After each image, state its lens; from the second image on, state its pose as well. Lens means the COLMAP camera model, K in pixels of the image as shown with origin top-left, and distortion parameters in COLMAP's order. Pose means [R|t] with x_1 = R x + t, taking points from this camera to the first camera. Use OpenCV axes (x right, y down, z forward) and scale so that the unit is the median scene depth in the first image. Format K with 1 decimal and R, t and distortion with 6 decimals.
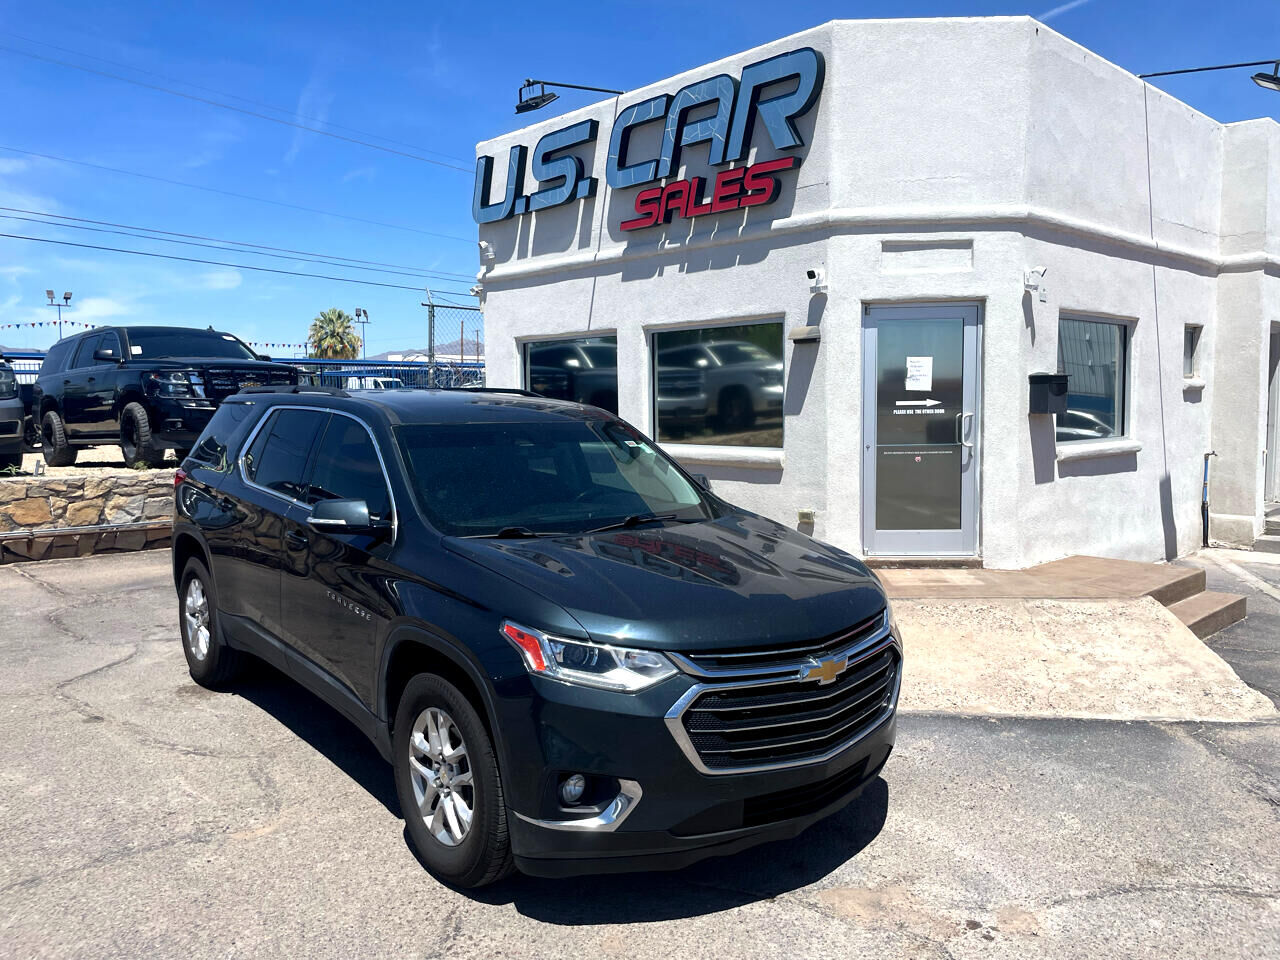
lens RADIAL K [[964.1, 0, 635.6], [0, 964.1, 478.2], [0, 0, 1]] dist [0.082532, -0.115020]
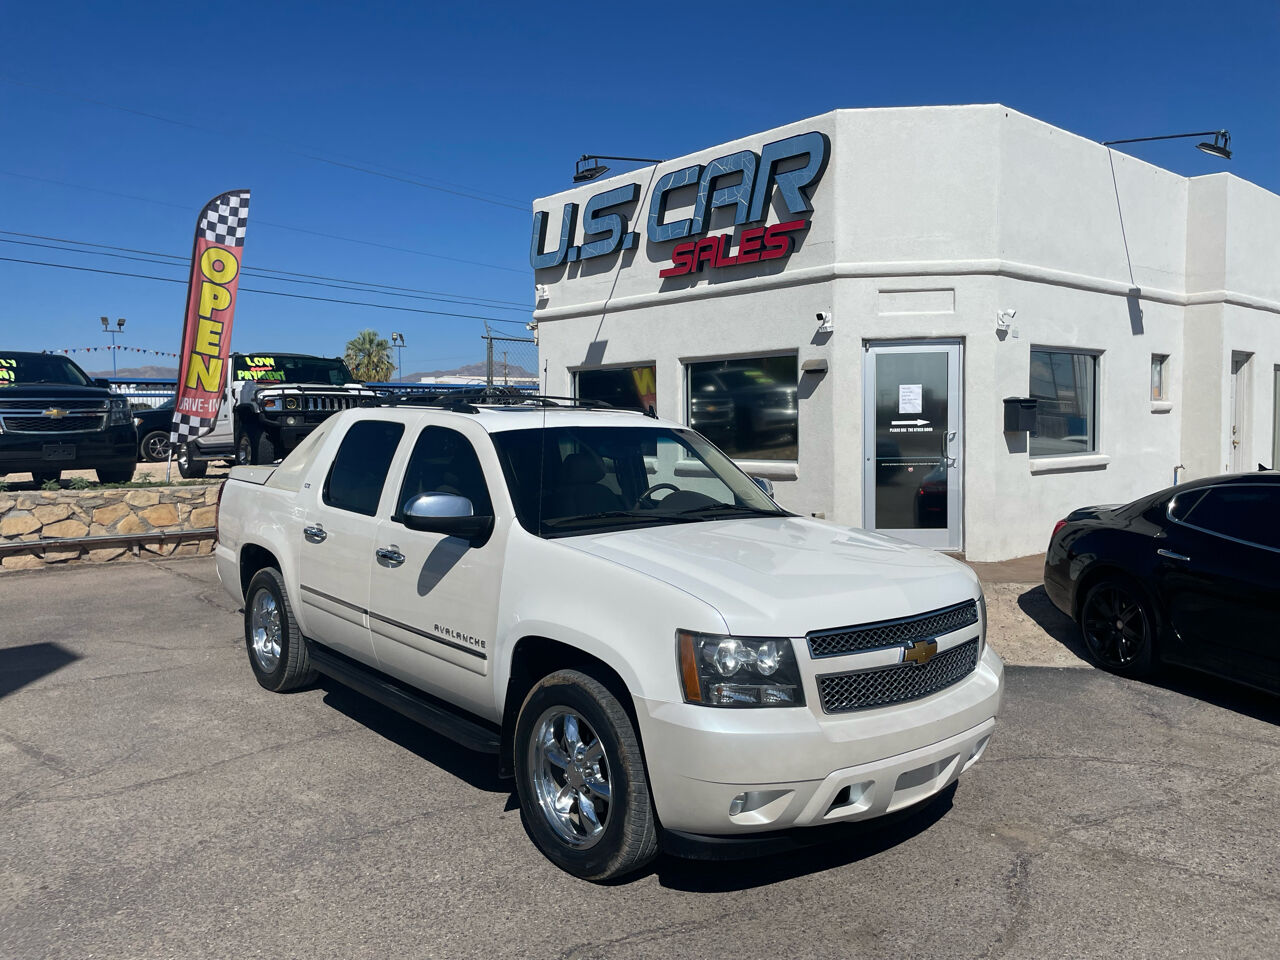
lens RADIAL K [[964.1, 0, 635.6], [0, 964.1, 478.2], [0, 0, 1]] dist [0.082532, -0.115020]
pose [[0.999654, -0.000183, -0.026286, -0.016460], [-0.000366, 0.999782, -0.020882, 0.016185], [0.026284, 0.020884, 0.999436, -0.204374]]
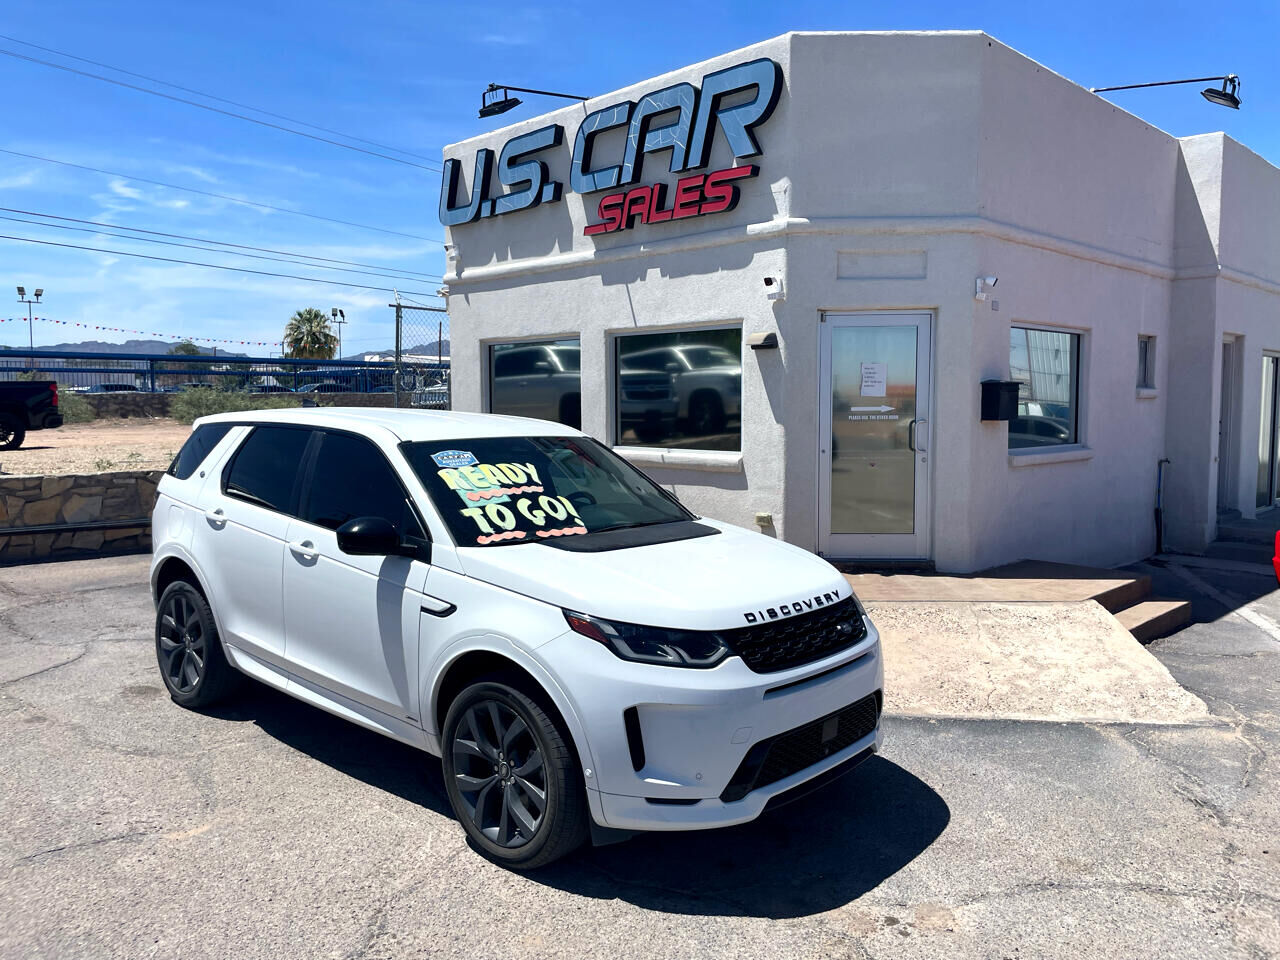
lens RADIAL K [[962.9, 0, 636.9], [0, 962.9, 475.4], [0, 0, 1]] dist [0.078796, -0.105872]
pose [[0.999713, 0.007242, 0.022833, 0.021527], [-0.007110, 0.999957, -0.005888, -0.000275], [-0.022875, 0.005724, 0.999722, -0.006051]]
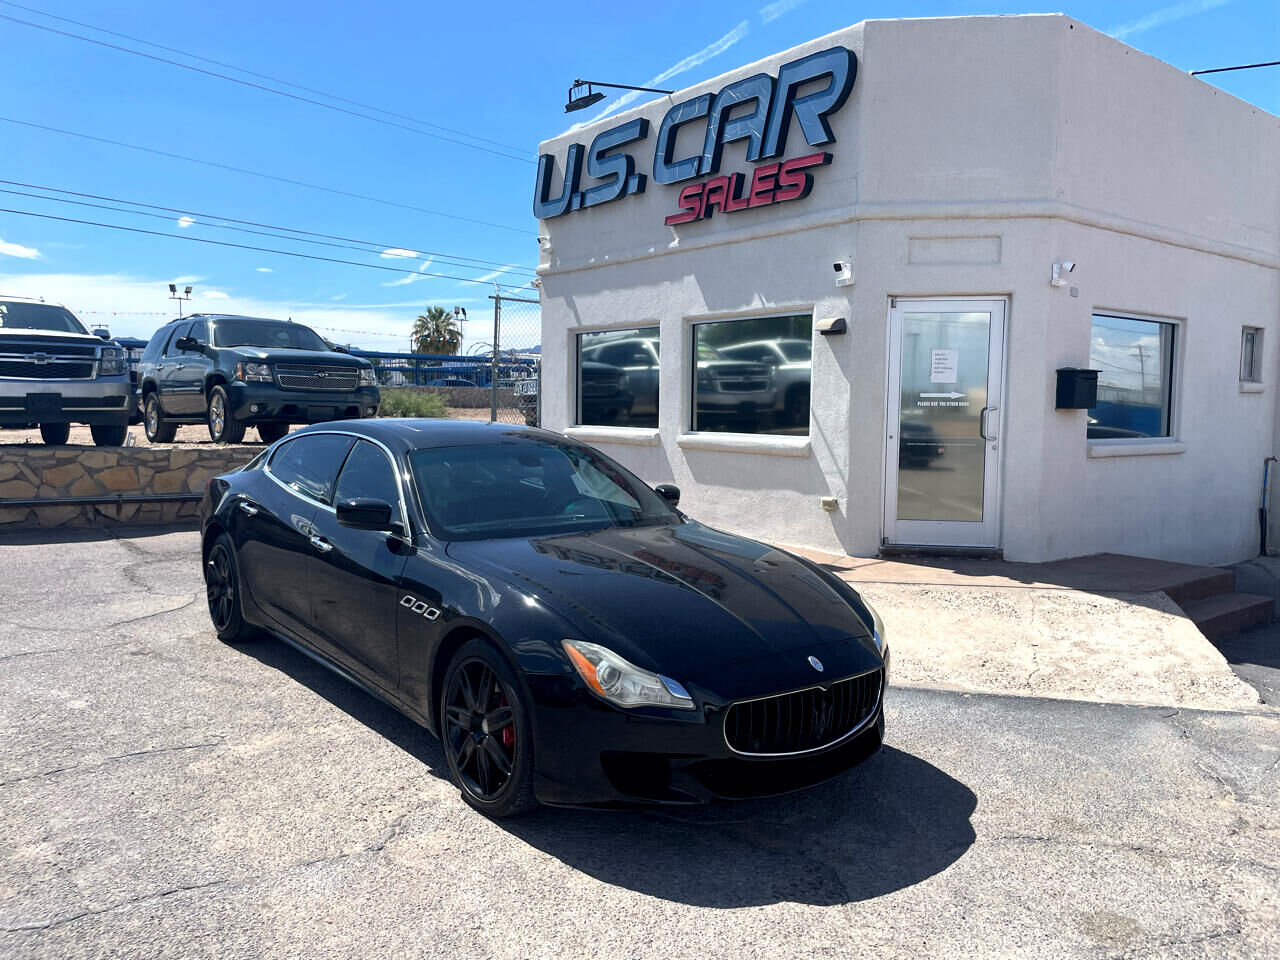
lens RADIAL K [[962.9, 0, 636.9], [0, 962.9, 475.4], [0, 0, 1]] dist [0.078796, -0.105872]
pose [[0.994994, 0.030717, -0.095093, 0.072127], [-0.031134, 0.999511, -0.002907, 0.019075], [0.094957, 0.005853, 0.995464, -0.038986]]
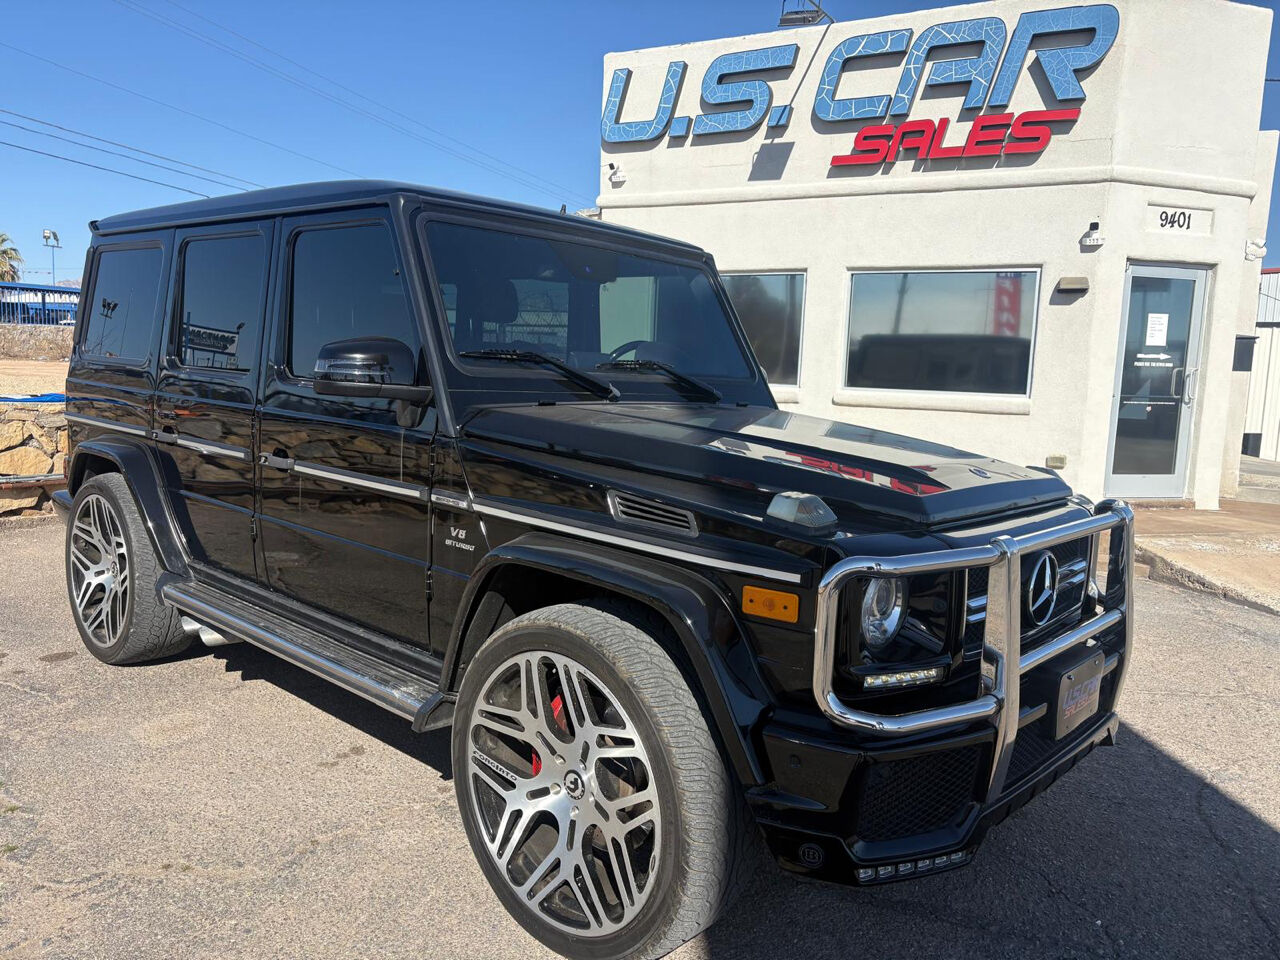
lens RADIAL K [[927.0, 0, 619.9], [0, 927.0, 476.9], [0, 0, 1]] dist [0.021315, -0.024094]
pose [[0.950780, 0.008432, 0.309751, -0.591388], [-0.022929, 0.998804, 0.043191, 0.025062], [-0.309016, -0.048167, 0.949836, 0.195766]]
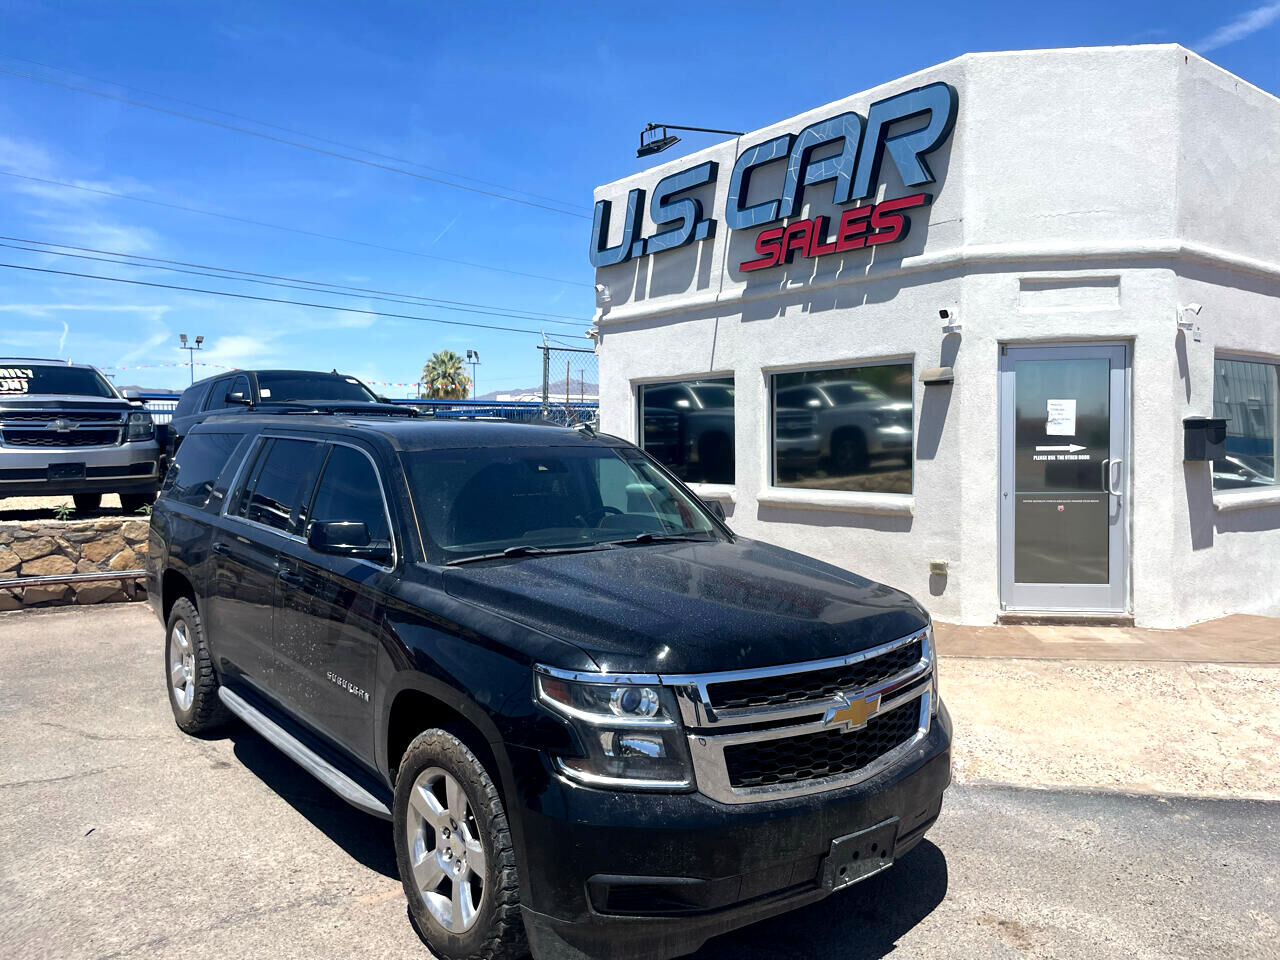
lens RADIAL K [[968.1, 0, 647.4], [0, 968.1, 478.0], [0, 0, 1]] dist [0.078324, -0.112221]
pose [[0.995664, 0.006601, -0.092786, -0.019191], [-0.010318, 0.999161, -0.039633, -0.007115], [0.092446, 0.040419, 0.994897, 0.021364]]
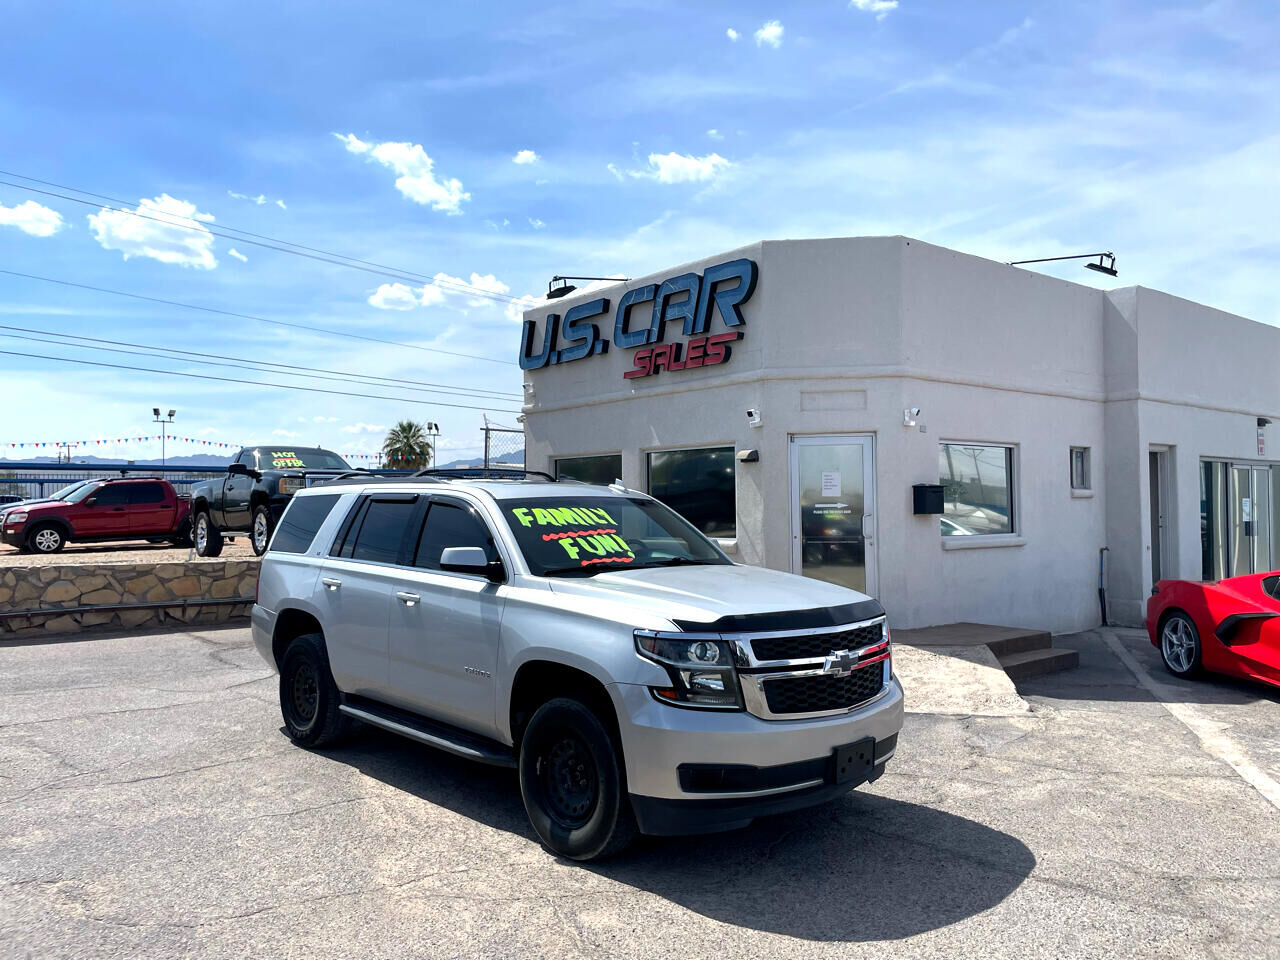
lens RADIAL K [[962.9, 0, 636.9], [0, 962.9, 475.4], [0, 0, 1]] dist [0.078796, -0.105872]
pose [[0.997983, -0.000597, -0.063484, 0.103611], [-0.006619, 0.993527, -0.113403, 0.036292], [0.063140, 0.113594, 0.991519, -0.372118]]
